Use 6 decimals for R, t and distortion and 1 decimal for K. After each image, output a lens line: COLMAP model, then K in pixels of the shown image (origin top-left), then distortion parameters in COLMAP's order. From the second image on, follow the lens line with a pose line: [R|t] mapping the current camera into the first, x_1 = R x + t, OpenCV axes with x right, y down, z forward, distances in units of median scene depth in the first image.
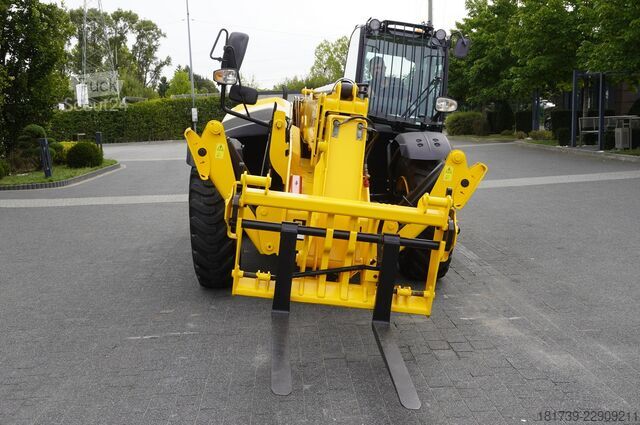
lens RADIAL K [[686.8, 0, 318.7], [0, 686.8, 216.7], [0, 0, 1]] dist [0.022346, 0.000000]
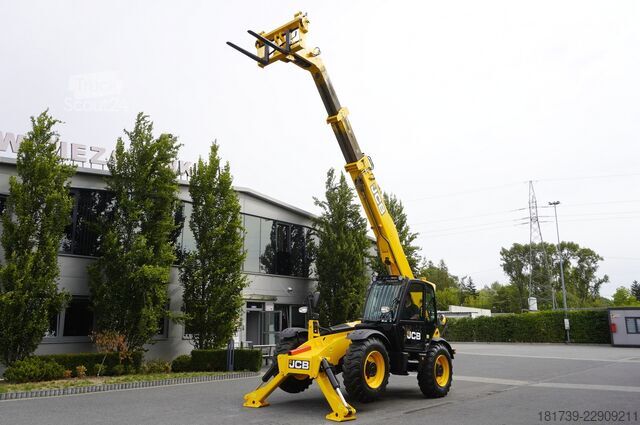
lens RADIAL K [[525.5, 0, 317.2], [0, 525.5, 212.8], [0, 0, 1]] dist [-0.004817, 0.021176]
pose [[0.722218, -0.102228, -0.684069, 0.397122], [-0.135517, 0.948934, -0.284884, -0.000902], [0.678259, 0.298452, 0.671484, -0.119128]]
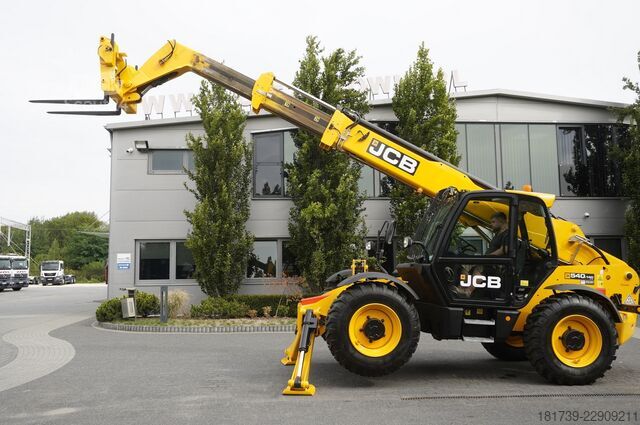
lens RADIAL K [[577.4, 0, 314.6], [0, 577.4, 214.7], [0, 0, 1]] dist [-0.010657, 0.032916]
pose [[0.004333, -0.046556, -0.998906, 0.463278], [-0.142197, 0.988736, -0.046699, -0.066559], [0.989829, 0.142243, -0.002336, 0.289066]]
